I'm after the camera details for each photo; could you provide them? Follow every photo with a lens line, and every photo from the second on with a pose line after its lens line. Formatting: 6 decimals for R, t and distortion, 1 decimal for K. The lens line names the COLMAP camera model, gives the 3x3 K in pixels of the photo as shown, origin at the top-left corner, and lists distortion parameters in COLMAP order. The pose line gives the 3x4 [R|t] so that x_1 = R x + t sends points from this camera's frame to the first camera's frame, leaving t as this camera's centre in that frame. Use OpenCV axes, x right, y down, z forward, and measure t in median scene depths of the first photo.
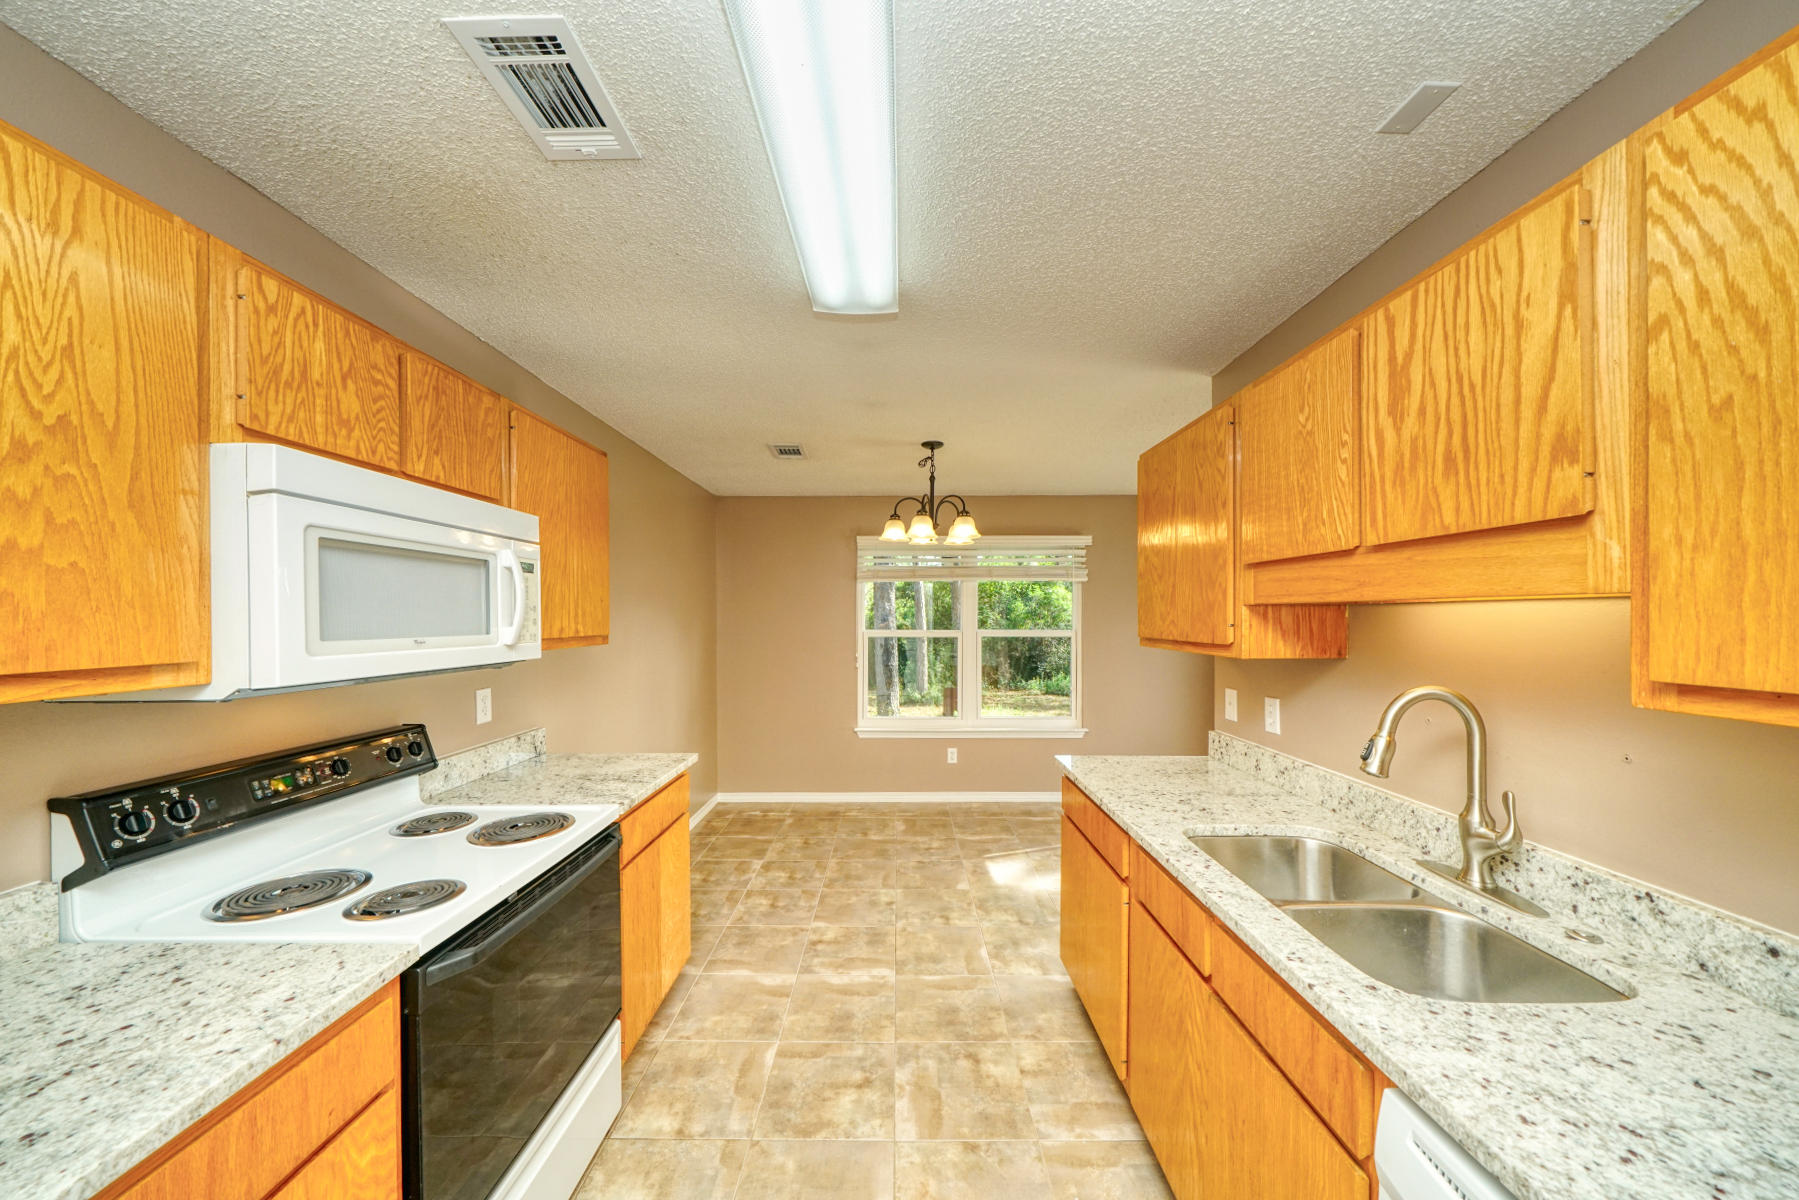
lens RADIAL K [[602.2, 0, 882.6], [0, 602.2, 622.7], [0, 0, 1]] dist [0.014739, 0.000214]
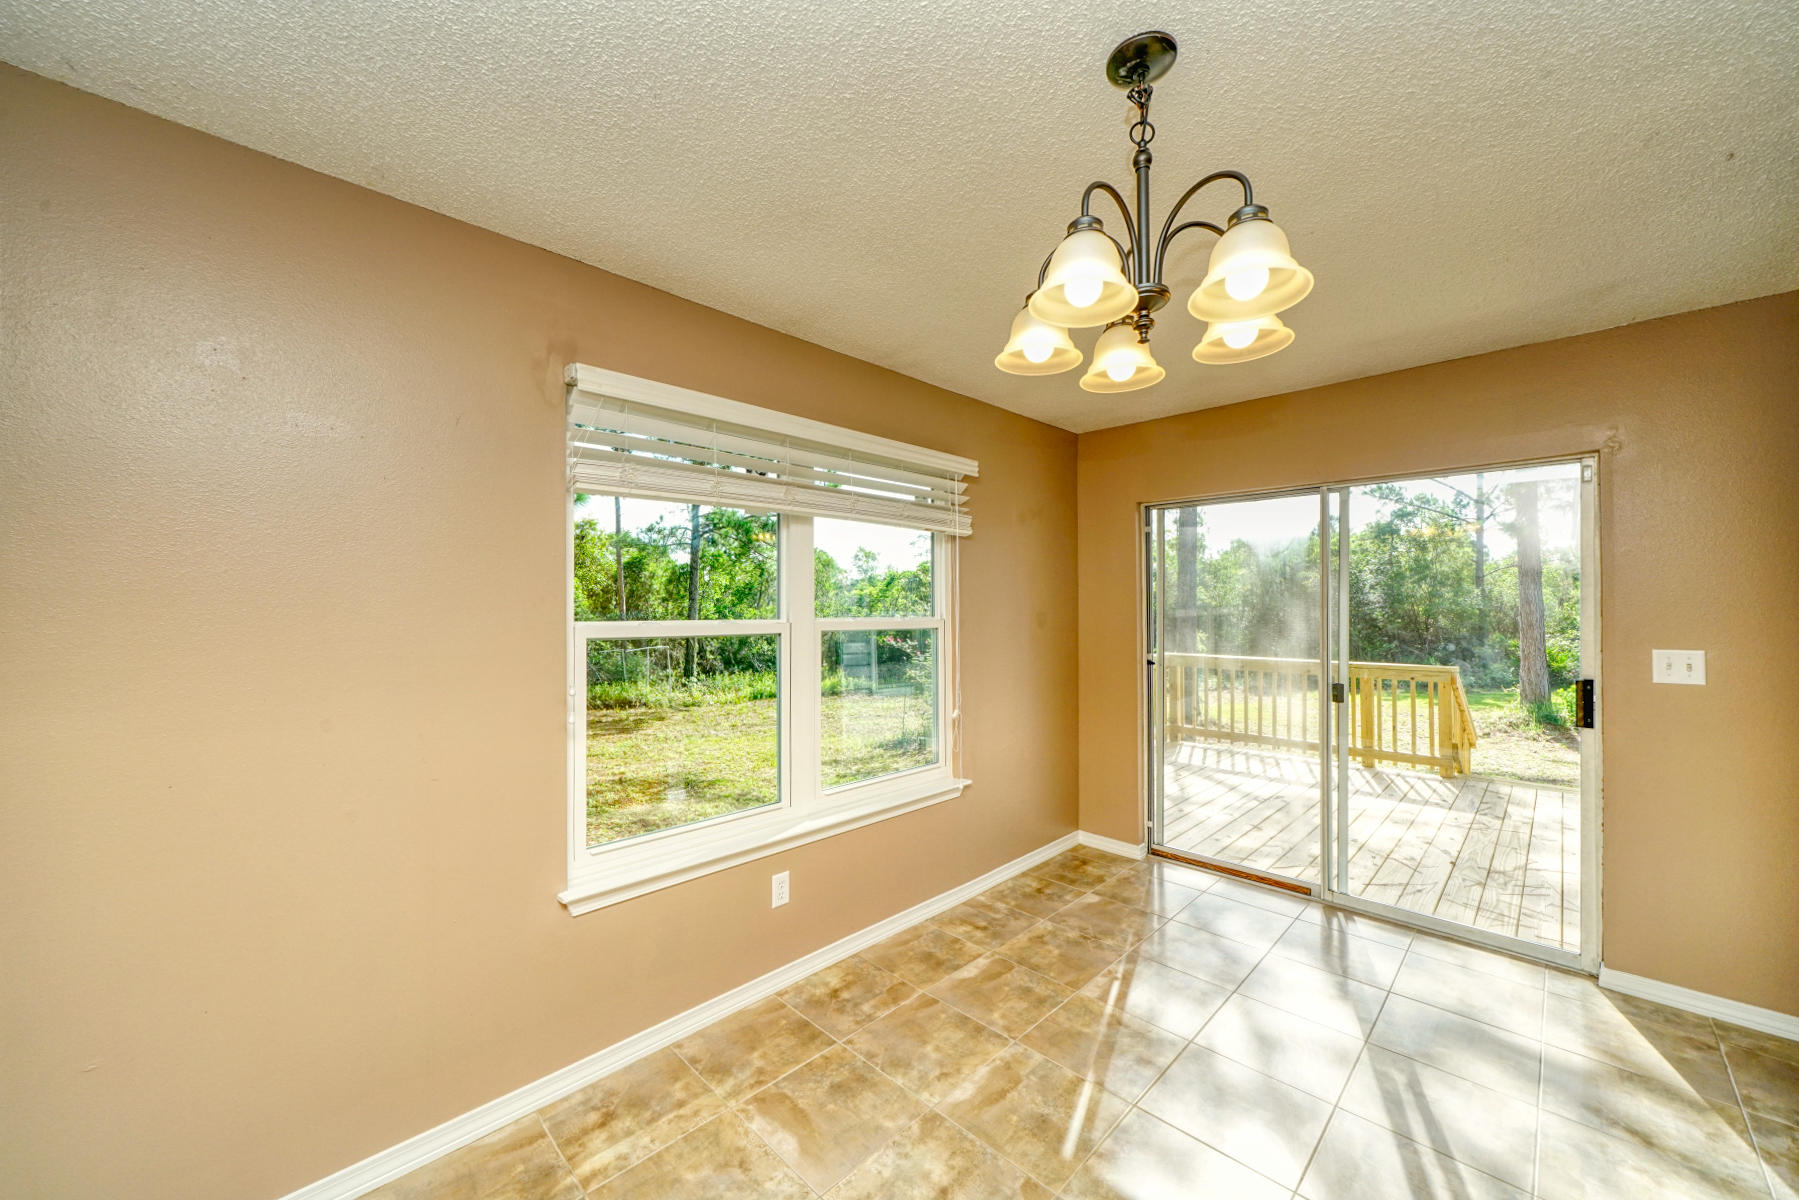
lens RADIAL K [[672.4, 0, 869.4], [0, 672.4, 609.7], [0, 0, 1]] dist [0.001310, 0.000307]
pose [[0.709746, -0.002237, 0.704454, -0.204640], [0.008483, 0.999950, -0.005372, 0.009003], [-0.704406, 0.009789, 0.709730, 0.596167]]
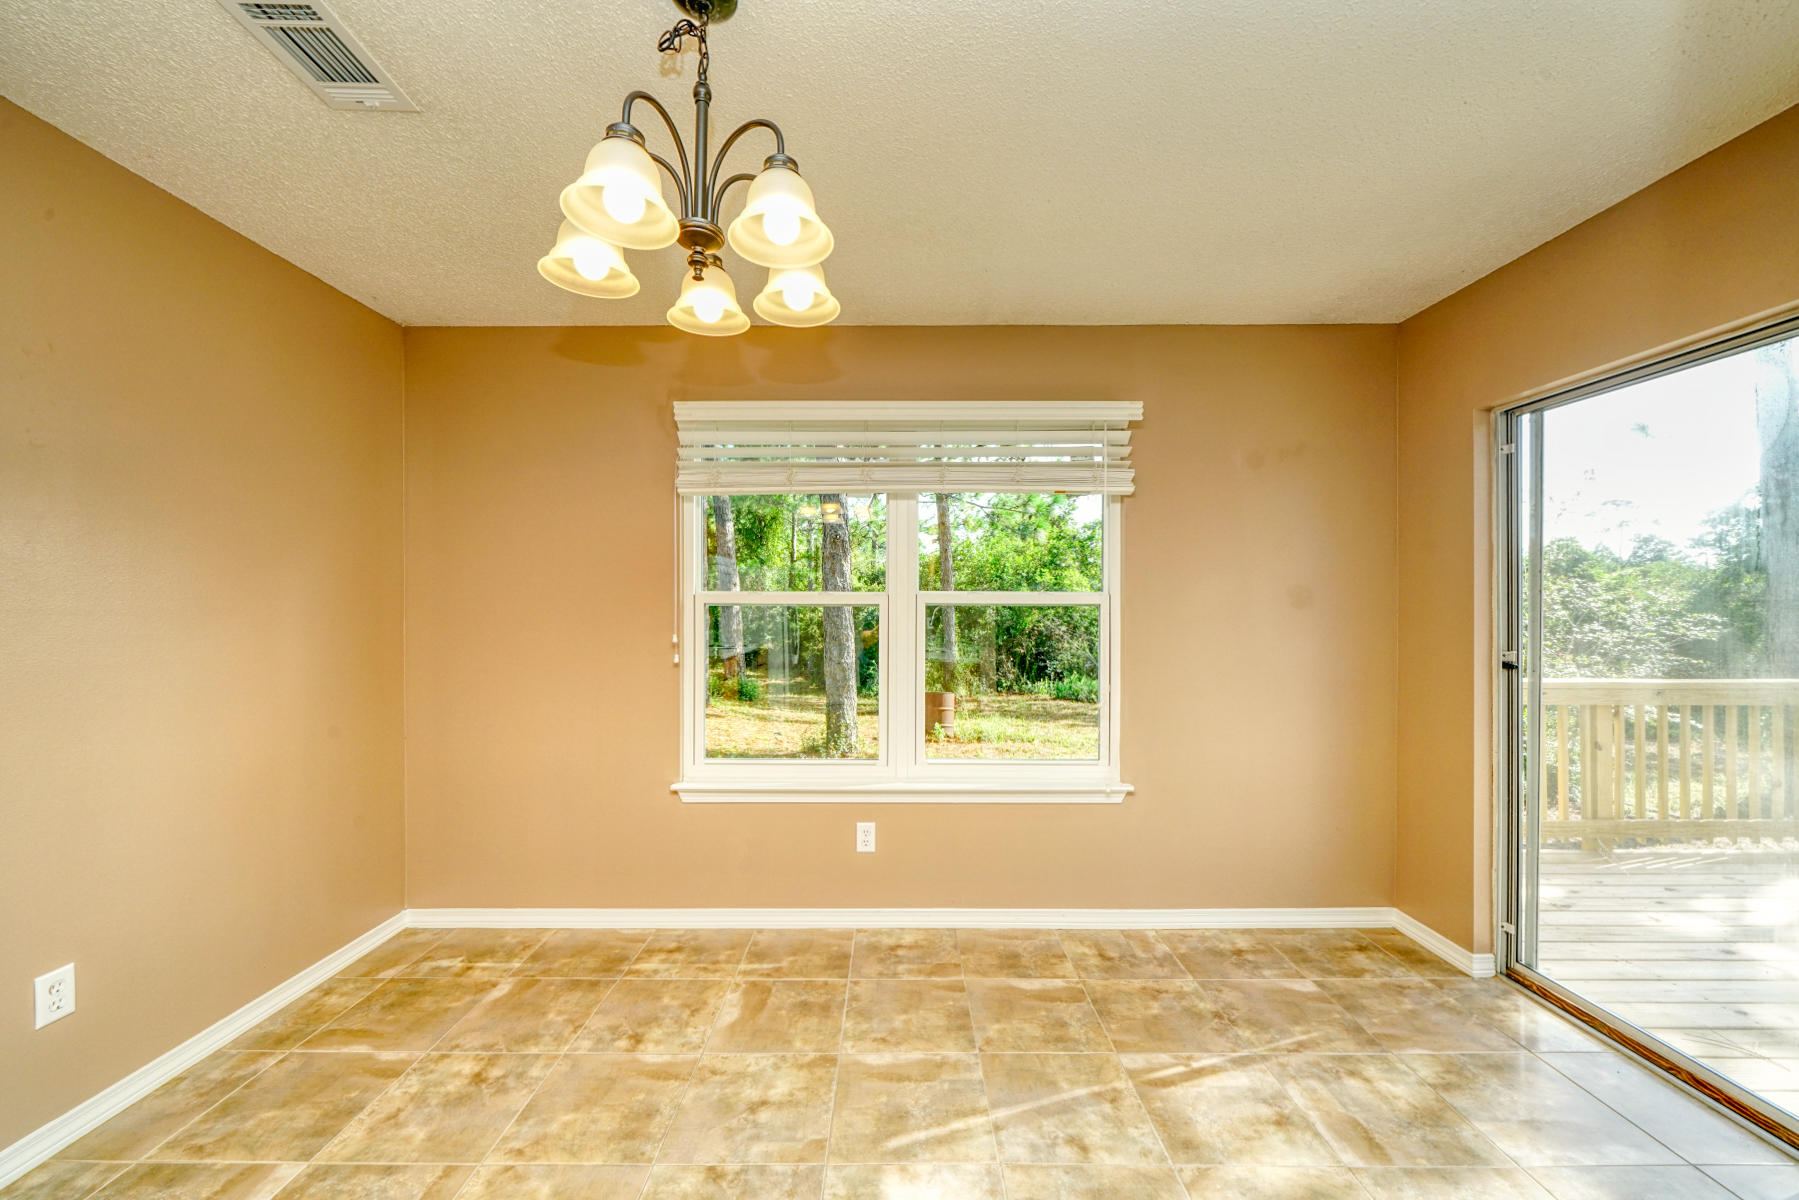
lens RADIAL K [[672.4, 0, 878.4], [0, 672.4, 615.5], [0, 0, 1]] dist [0.001310, 0.000307]
pose [[0.999985, 0.002638, 0.004828, 0.125601], [-0.002629, 0.999995, -0.001853, 0.035578], [-0.004832, 0.001841, 0.999987, 0.443197]]
